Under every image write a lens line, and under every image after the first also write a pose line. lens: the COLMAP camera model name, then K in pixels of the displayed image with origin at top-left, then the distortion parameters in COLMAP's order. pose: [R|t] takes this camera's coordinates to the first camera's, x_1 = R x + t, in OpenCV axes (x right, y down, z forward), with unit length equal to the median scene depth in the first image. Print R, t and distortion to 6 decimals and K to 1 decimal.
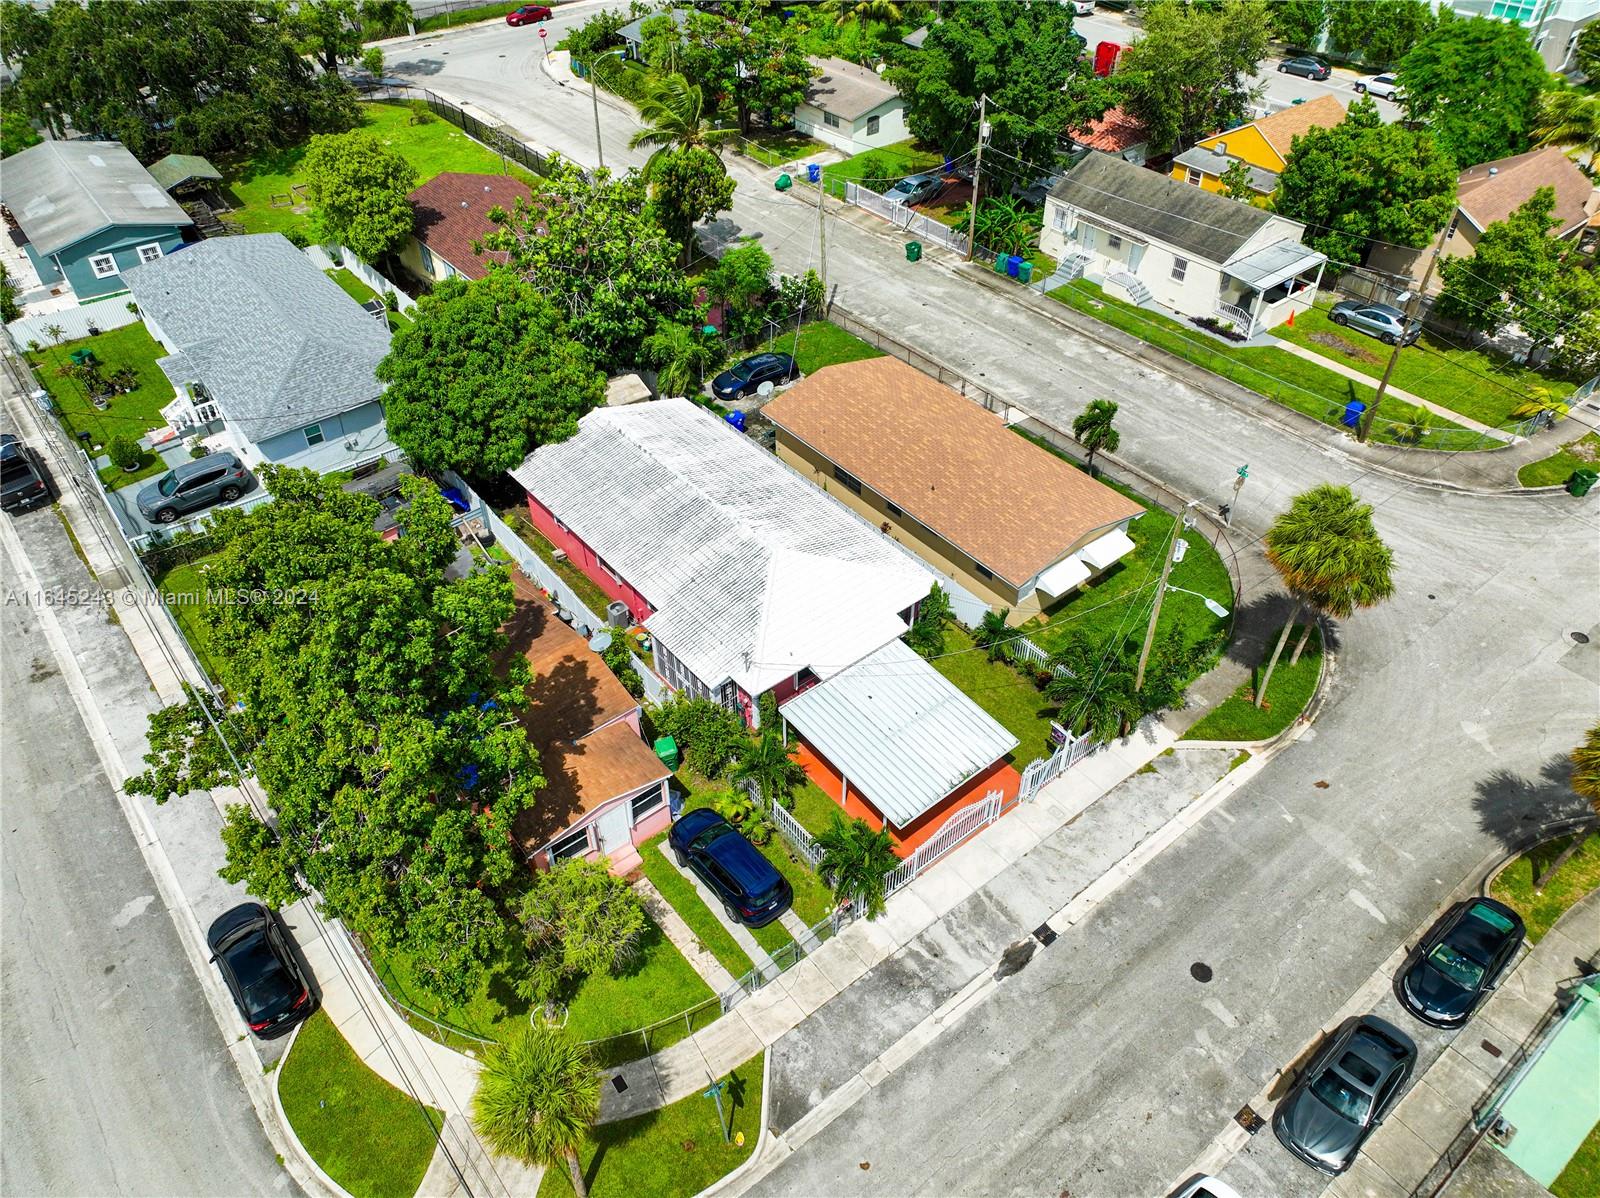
lens RADIAL K [[1121.7, 0, 800.0], [0, 1121.7, 599.0], [0, 0, 1]] dist [-0.009572, 0.028325]
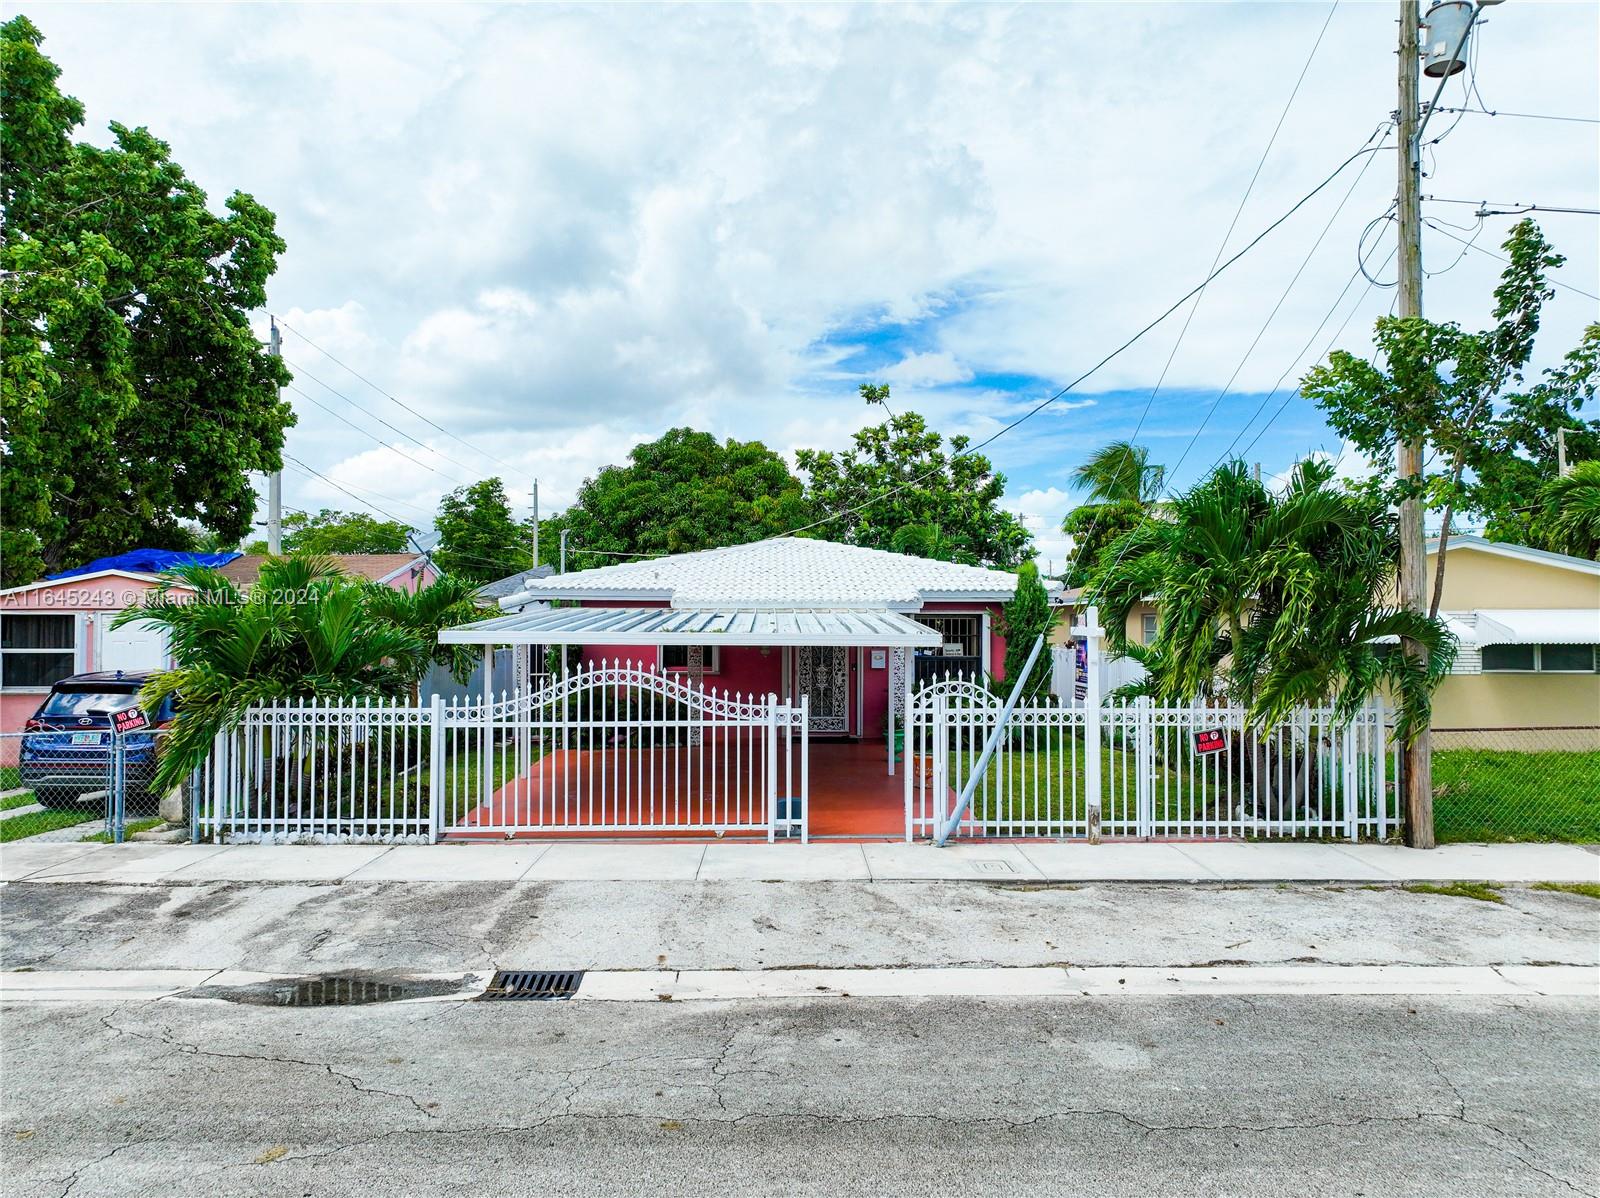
lens RADIAL K [[1121.7, 0, 800.0], [0, 1121.7, 599.0], [0, 0, 1]] dist [-0.009572, 0.028325]
pose [[0.792018, -0.004313, -0.610483, 0.296361], [-0.410188, 0.736872, -0.537369, 0.255222], [0.452165, 0.676019, 0.581847, 0.634256]]
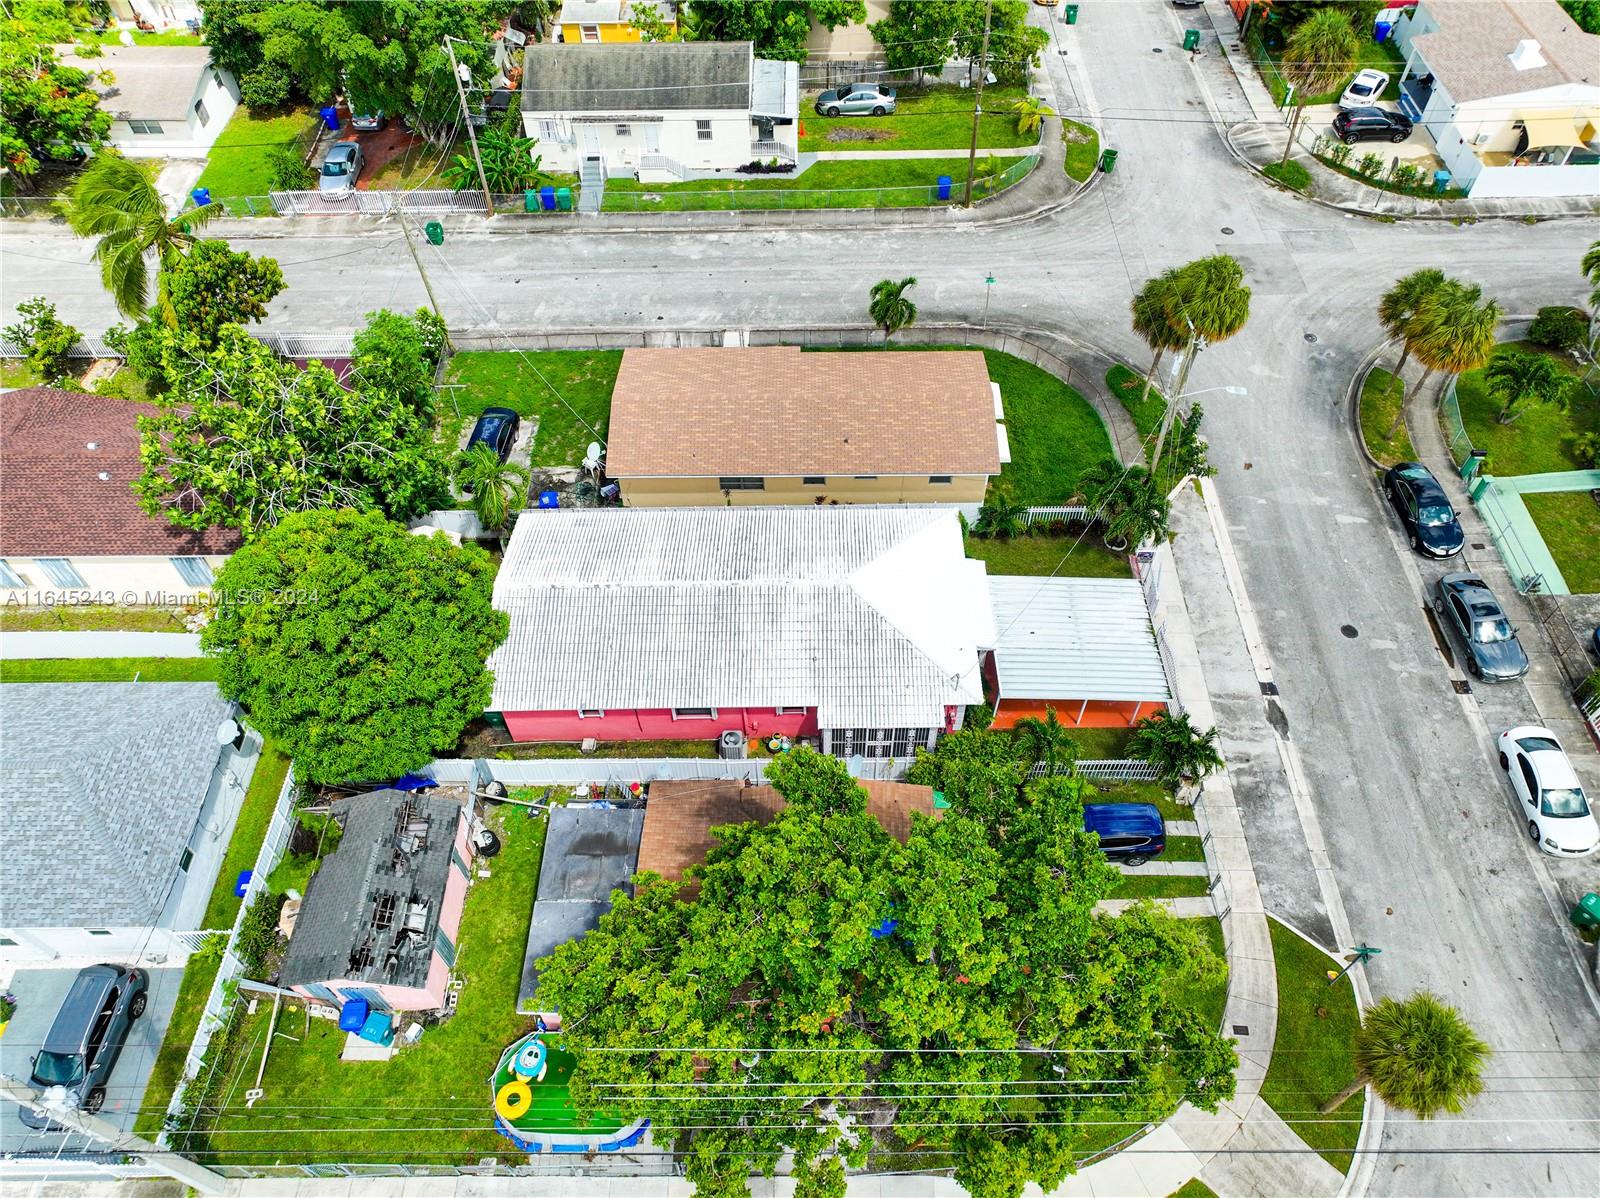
lens RADIAL K [[1121.7, 0, 800.0], [0, 1121.7, 599.0], [0, 0, 1]] dist [-0.009572, 0.028325]
pose [[0.628570, -0.610236, 0.482194, -0.478146], [0.522196, 0.790591, 0.319809, -0.330155], [-0.576377, 0.050777, 0.815605, 0.216251]]
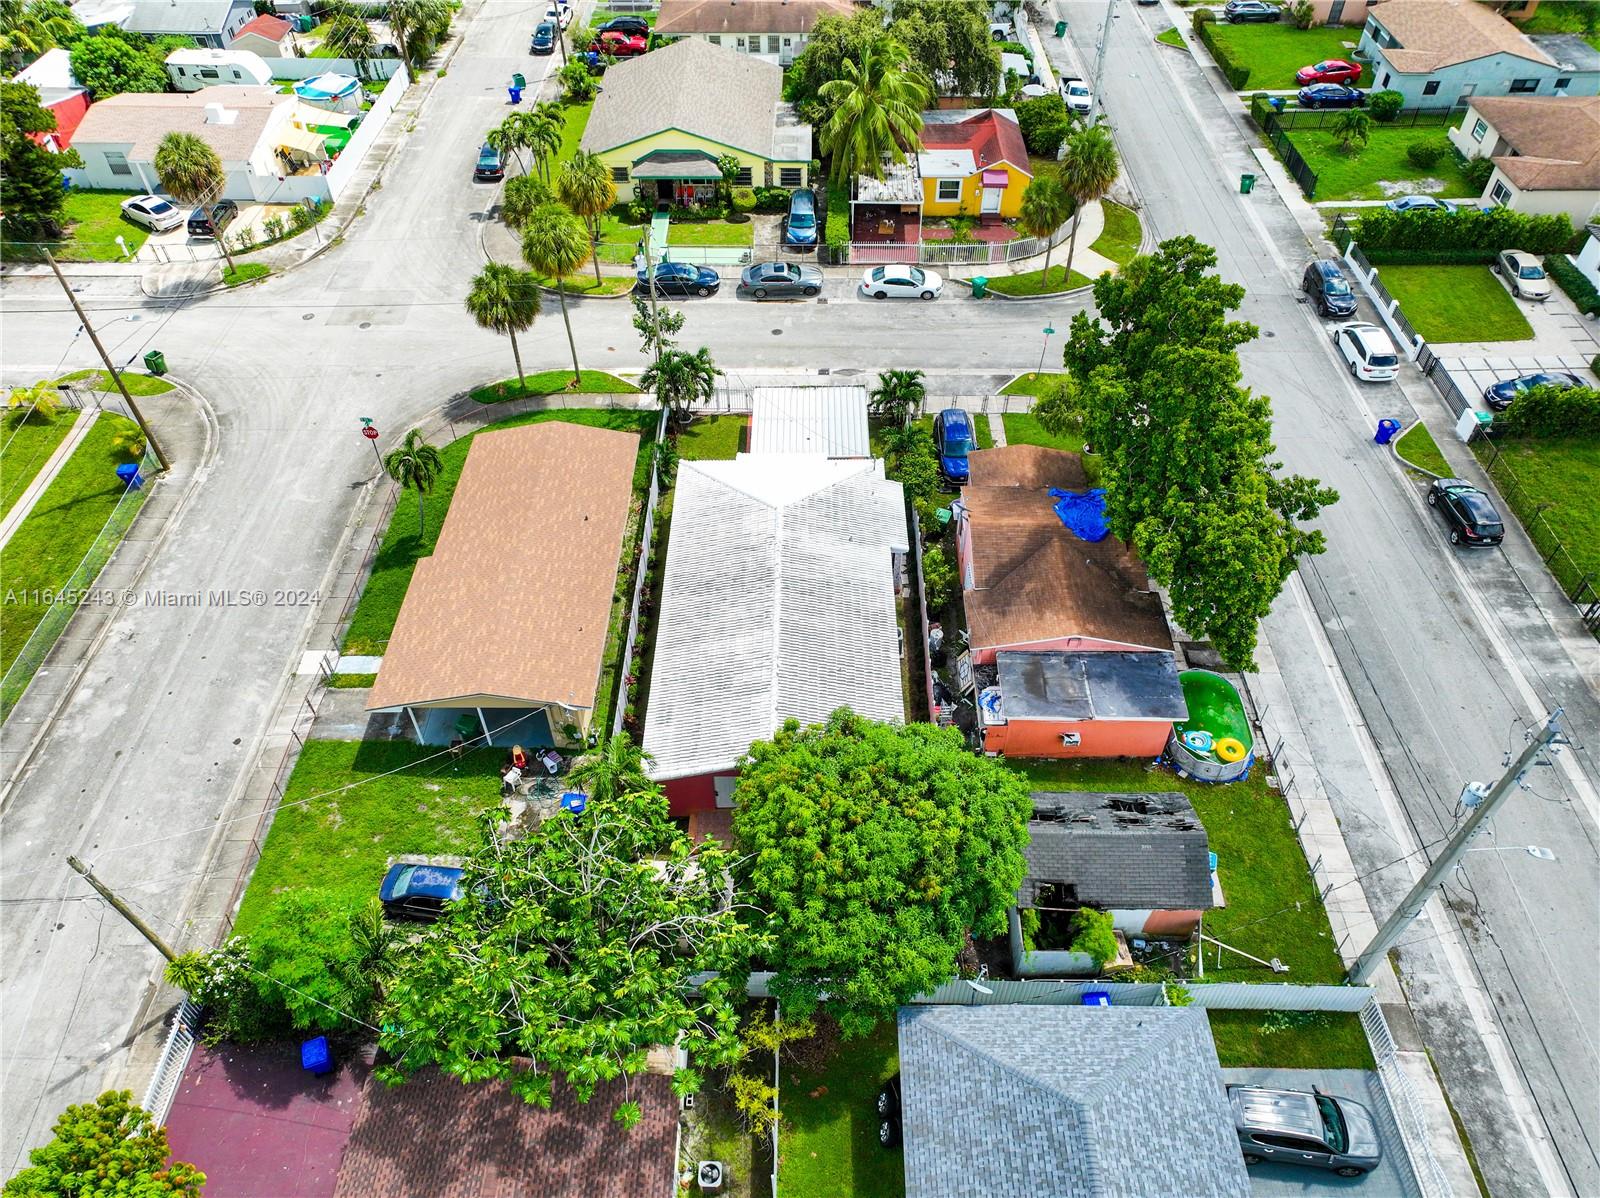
lens RADIAL K [[1121.7, 0, 800.0], [0, 1121.7, 599.0], [0, 0, 1]] dist [-0.009572, 0.028325]
pose [[-0.772683, -0.445511, 0.452196, -0.527700], [0.429459, 0.157710, 0.889209, -0.914583], [-0.467468, 0.881276, 0.069469, 0.907017]]
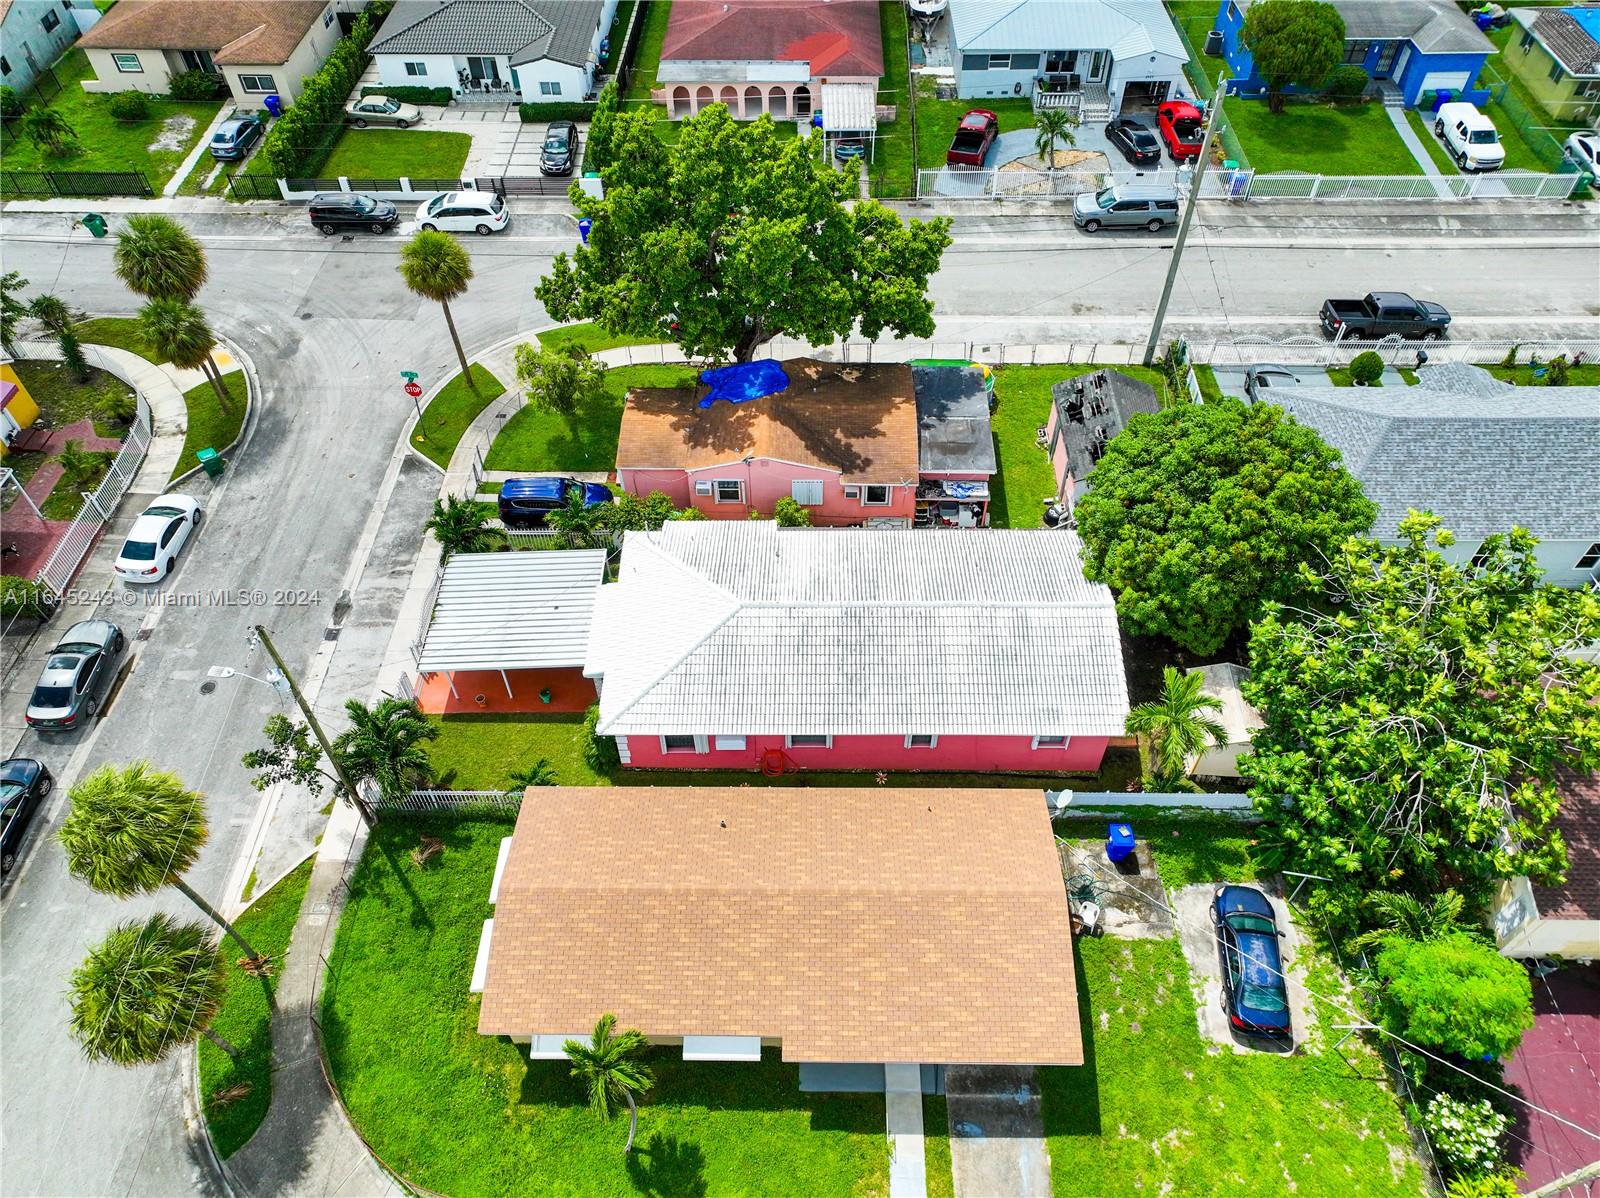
lens RADIAL K [[1121.7, 0, 800.0], [0, 1121.7, 599.0], [0, 0, 1]] dist [-0.009572, 0.028325]
pose [[-0.635652, 0.588946, -0.499089, 0.365813], [-0.503882, 0.173265, 0.846216, -0.769756], [0.584850, 0.789381, 0.186623, 0.781004]]
